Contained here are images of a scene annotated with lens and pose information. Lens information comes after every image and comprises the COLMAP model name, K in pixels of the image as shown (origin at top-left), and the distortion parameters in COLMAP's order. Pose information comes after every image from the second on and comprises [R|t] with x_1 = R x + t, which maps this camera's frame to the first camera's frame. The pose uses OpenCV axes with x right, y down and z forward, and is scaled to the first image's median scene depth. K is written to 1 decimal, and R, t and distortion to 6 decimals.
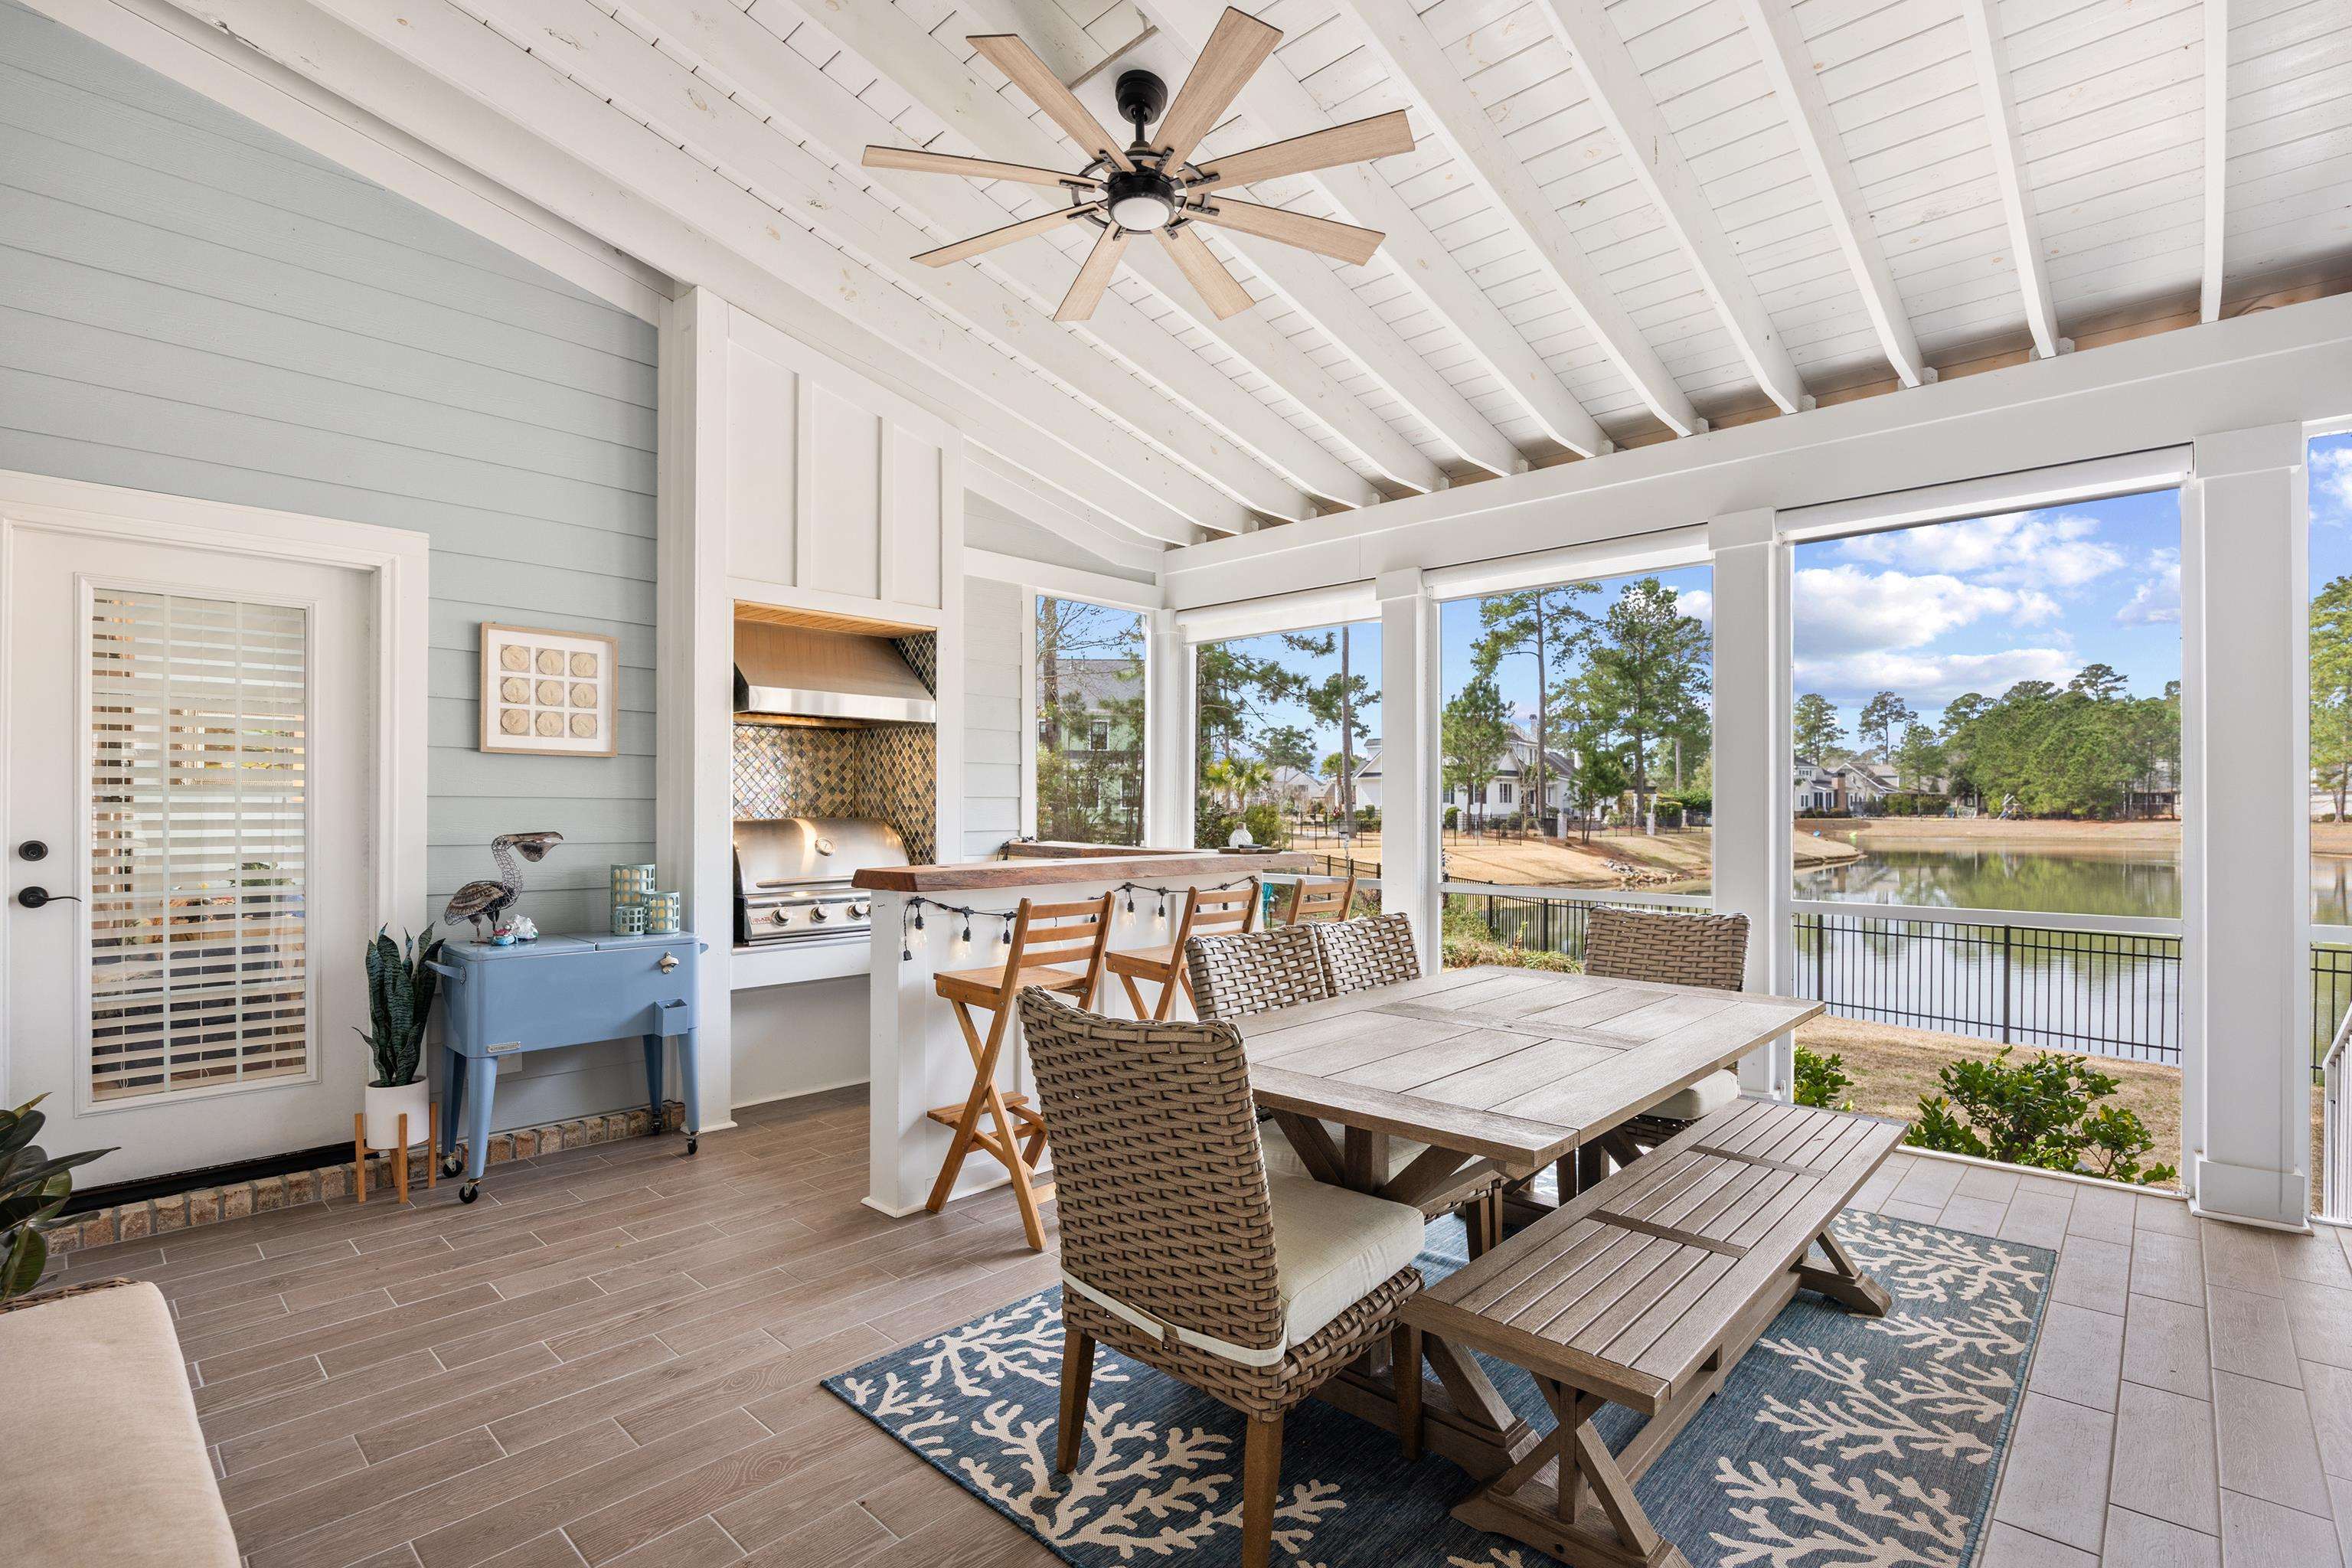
lens RADIAL K [[1092.1, 0, 1187.4], [0, 1092.1, 806.1], [0, 0, 1]] dist [-0.014465, 0.001031]
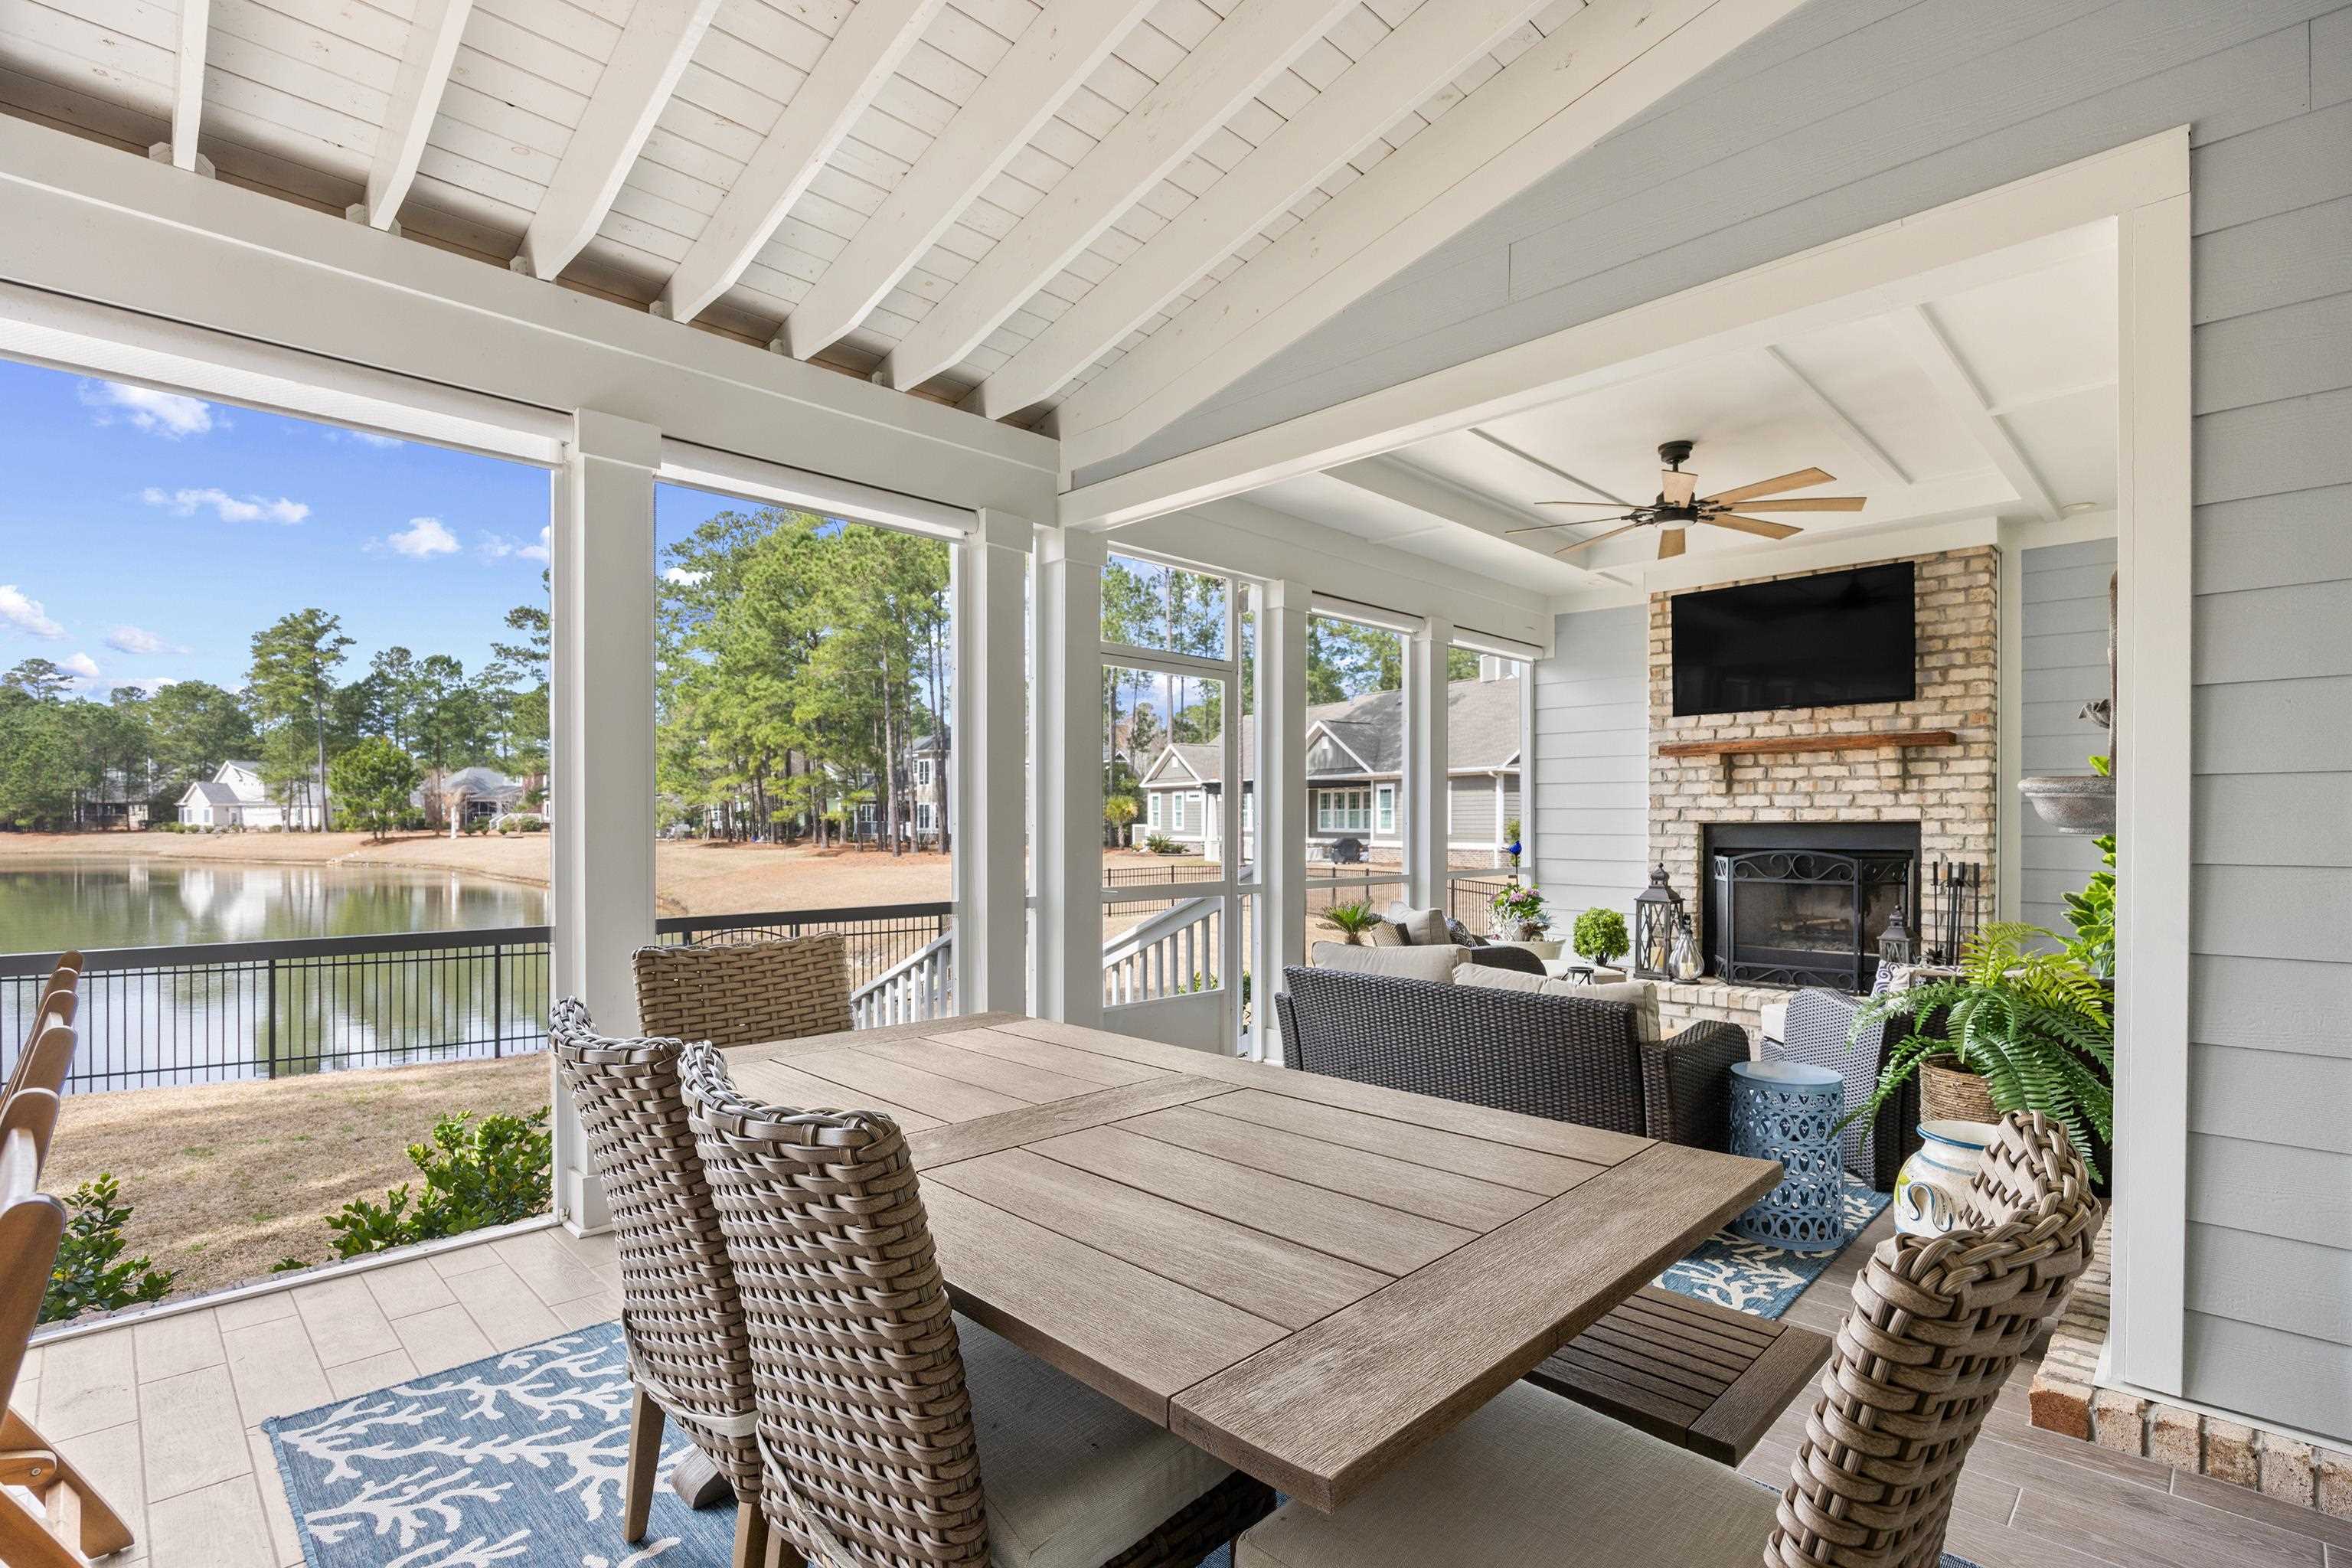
lens RADIAL K [[1092.1, 0, 1172.2], [0, 1092.1, 811.1], [0, 0, 1]] dist [-0.014465, 0.001031]
pose [[0.048269, 0.012441, 0.998757, -0.013850], [-0.005964, 0.999908, -0.012167, 0.001538], [-0.998817, -0.005369, 0.048338, 0.067643]]
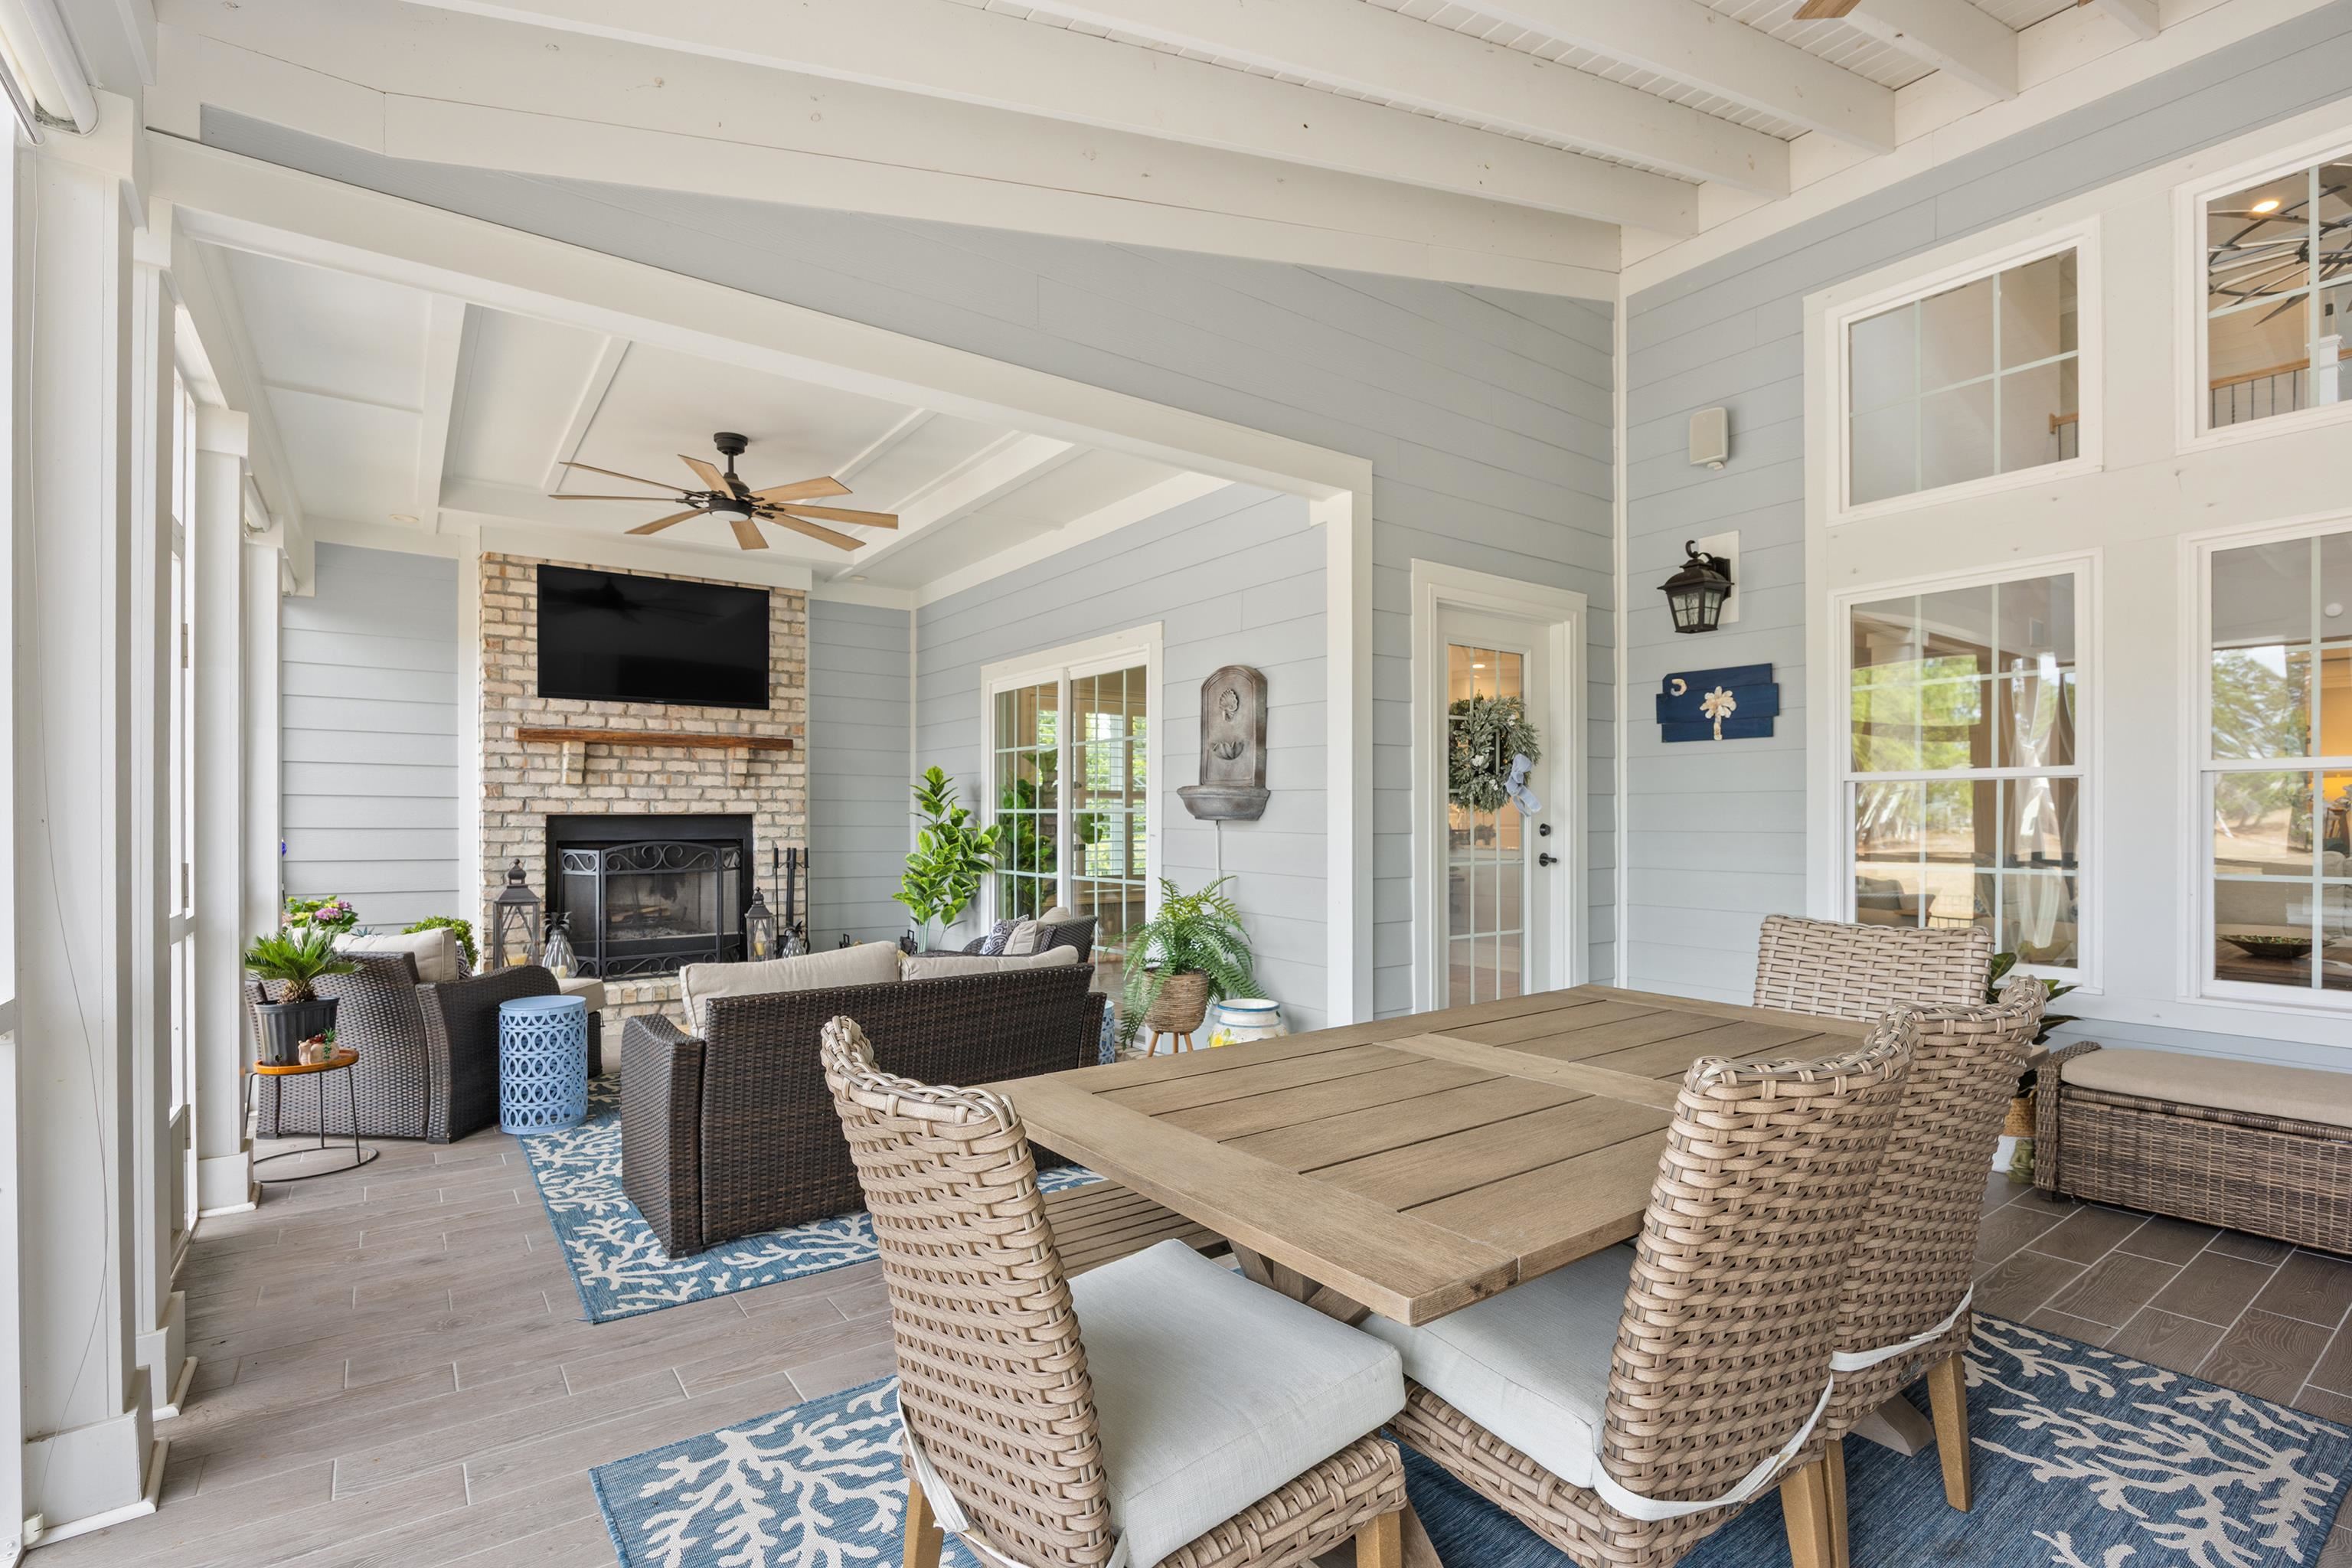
lens RADIAL K [[1092.1, 0, 1169.5], [0, 1092.1, 809.5], [0, 0, 1]] dist [-0.014465, 0.001031]
pose [[-0.977410, 0.000897, 0.211350, 0.023293], [-0.001940, 0.999911, -0.013213, 0.001871], [-0.211343, -0.013325, -0.977321, 0.110682]]
